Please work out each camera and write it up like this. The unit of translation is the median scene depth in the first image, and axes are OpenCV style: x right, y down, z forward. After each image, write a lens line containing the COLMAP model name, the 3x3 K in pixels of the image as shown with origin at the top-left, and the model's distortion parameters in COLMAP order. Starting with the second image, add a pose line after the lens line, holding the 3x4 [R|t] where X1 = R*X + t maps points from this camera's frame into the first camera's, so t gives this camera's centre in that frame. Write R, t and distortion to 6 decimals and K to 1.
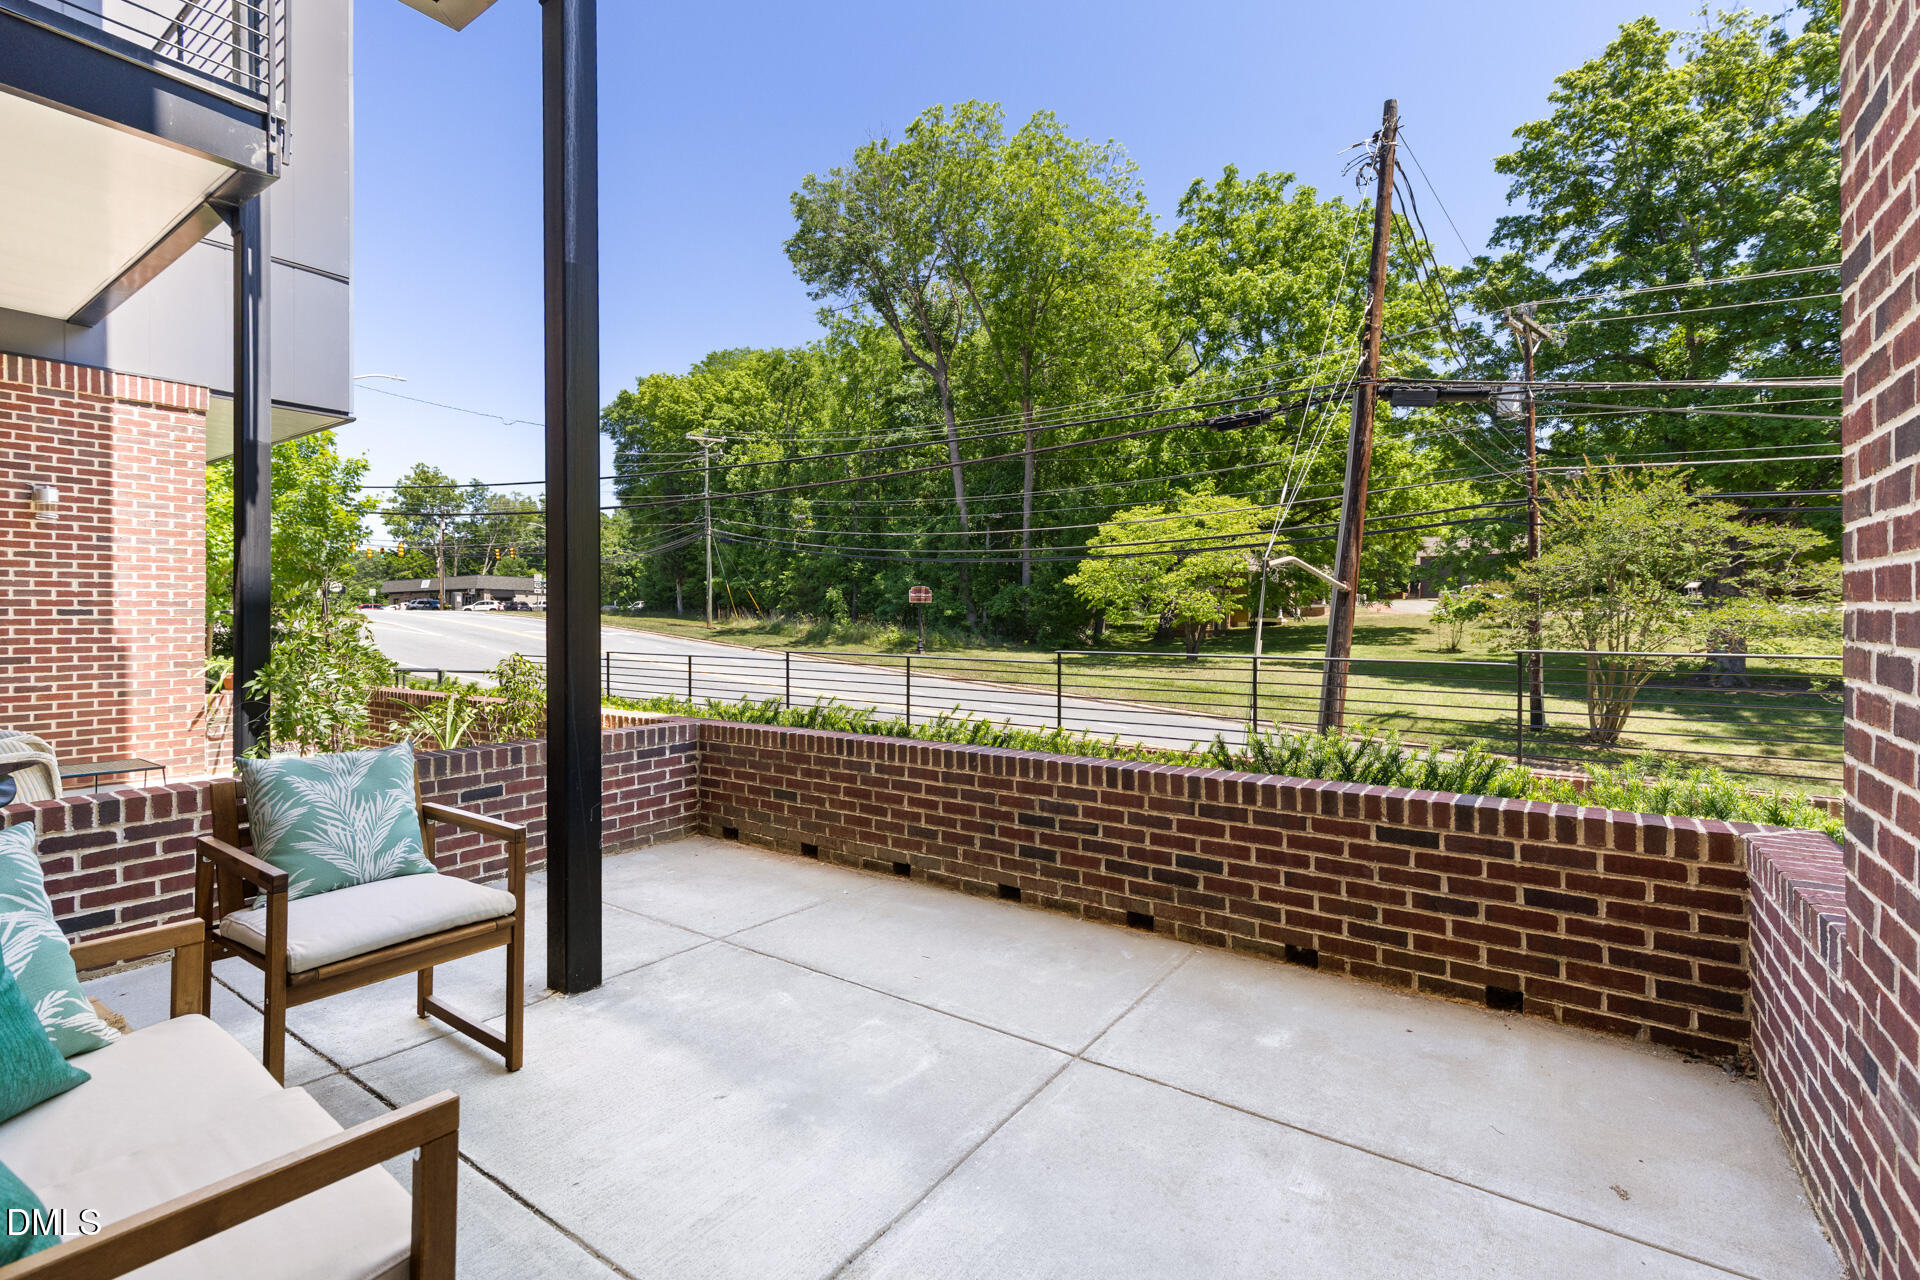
lens RADIAL K [[868.5, 0, 963.5], [0, 868.5, 607.4], [0, 0, 1]] dist [0.012055, -0.002030]
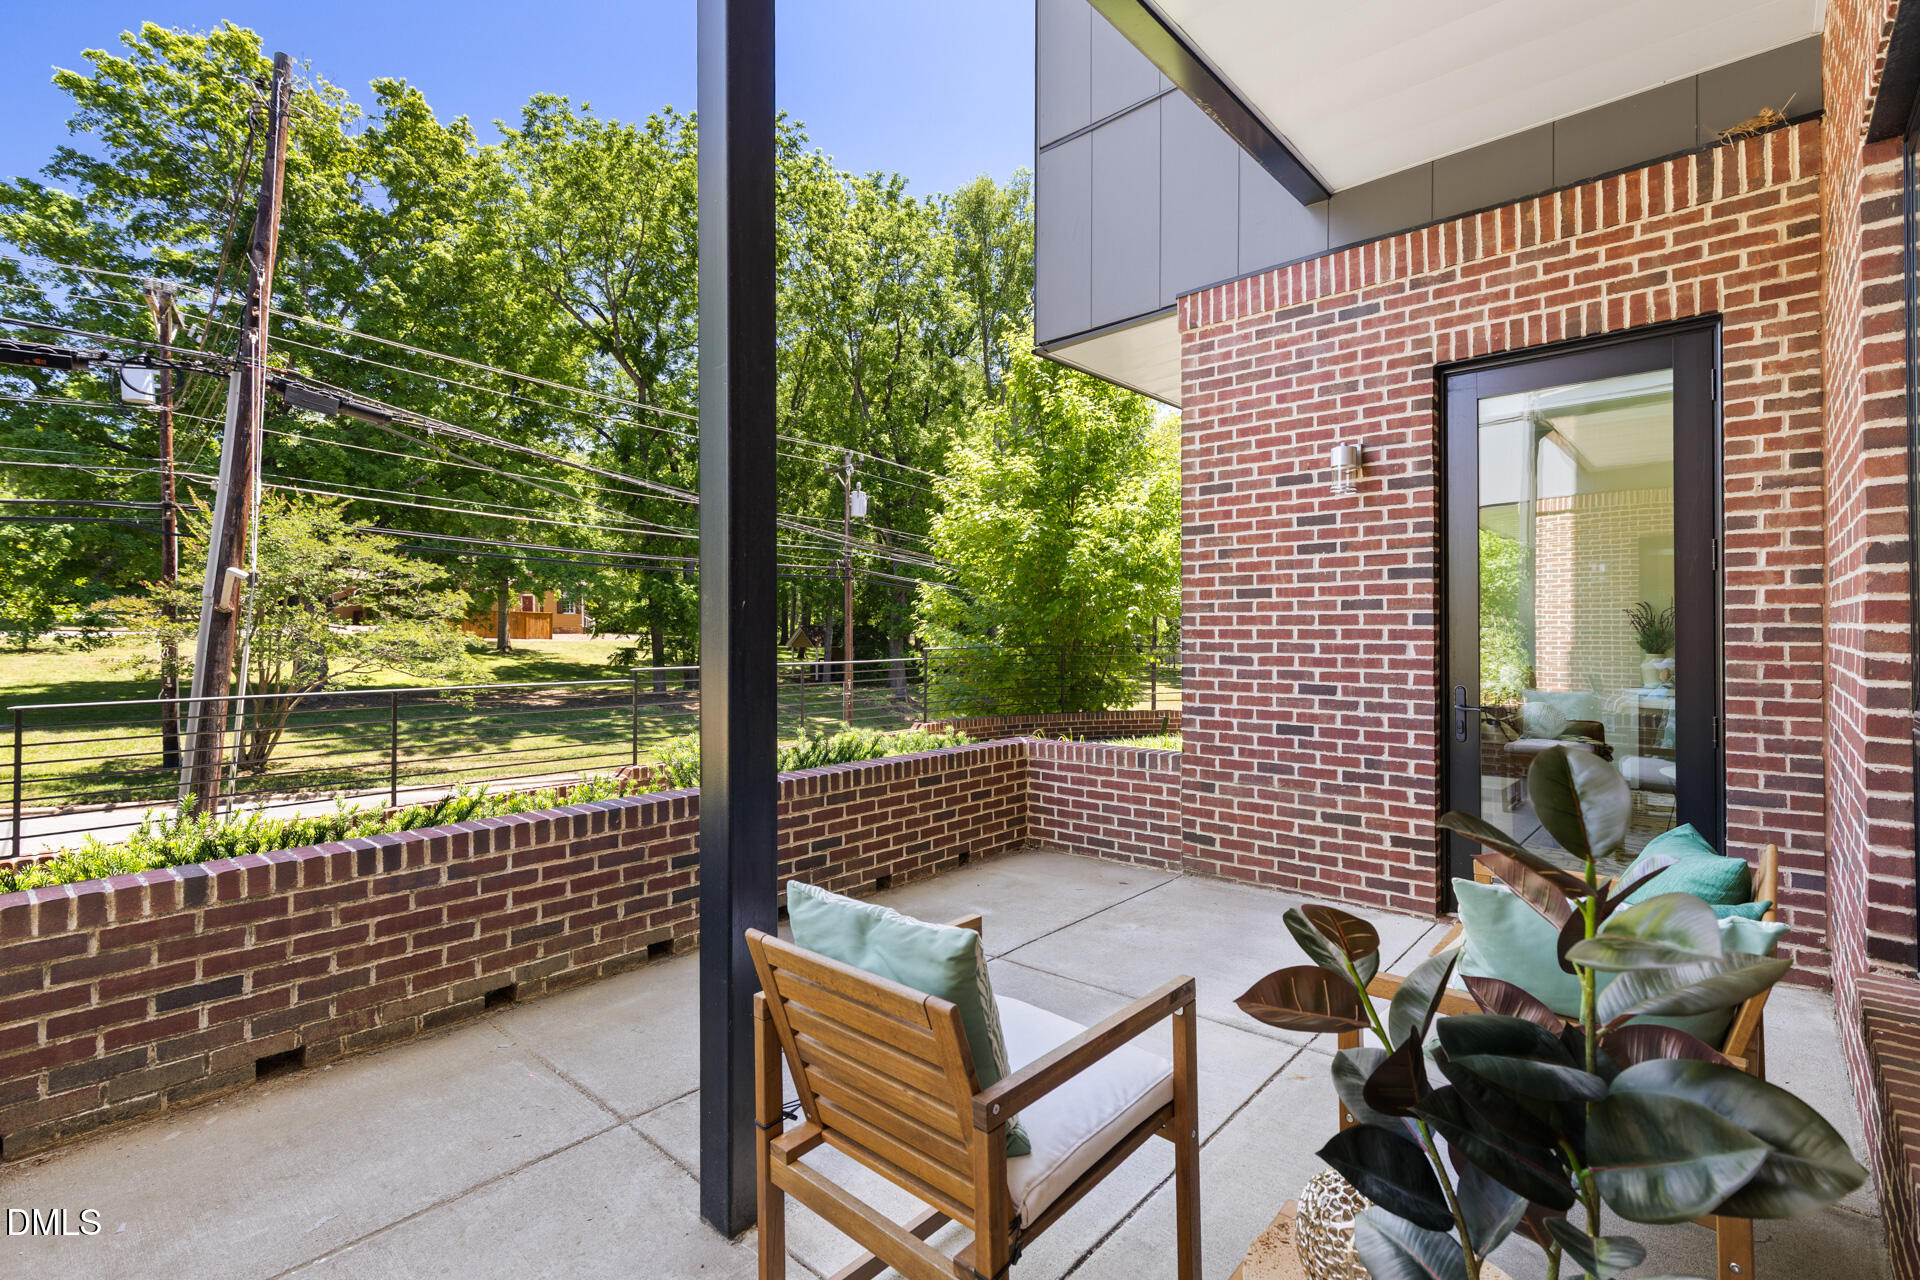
lens RADIAL K [[868.5, 0, 965.9], [0, 868.5, 636.0], [0, 0, 1]] dist [0.012055, -0.002030]
pose [[0.113968, -0.004733, 0.993473, -0.161156], [-0.007070, 0.999959, 0.005575, -0.002480], [-0.993459, -0.007659, 0.113930, 0.111399]]
